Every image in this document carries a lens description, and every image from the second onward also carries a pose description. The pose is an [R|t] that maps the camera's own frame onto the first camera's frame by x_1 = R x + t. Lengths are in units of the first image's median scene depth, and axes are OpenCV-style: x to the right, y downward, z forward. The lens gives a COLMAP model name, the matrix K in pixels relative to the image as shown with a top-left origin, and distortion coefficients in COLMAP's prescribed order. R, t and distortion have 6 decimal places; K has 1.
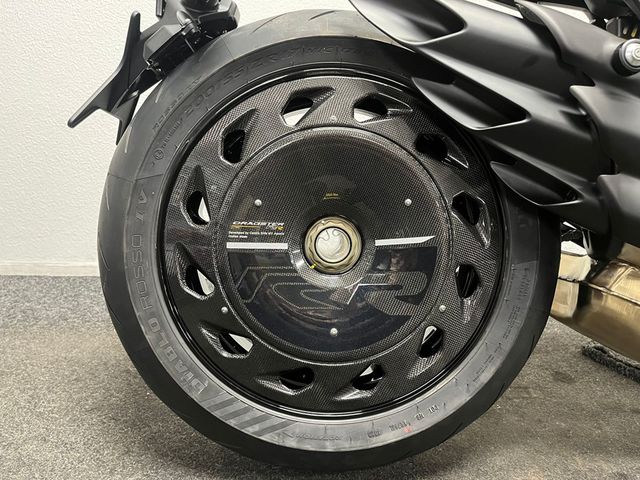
lens RADIAL K [[486.9, 0, 320.0], [0, 486.9, 240.0], [0, 0, 1]] dist [0.008488, 0.000628]
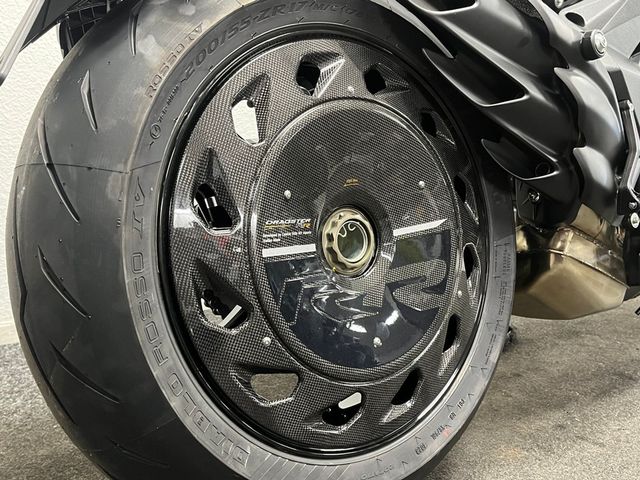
lens RADIAL K [[600.6, 0, 320.0], [0, 600.6, 240.0], [0, 0, 1]] dist [0.012115, 0.006612]
pose [[0.807243, -0.103057, 0.581152, -0.640235], [0.126839, 0.991923, -0.000285, 0.001927], [-0.576429, 0.073943, 0.813795, 0.200092]]
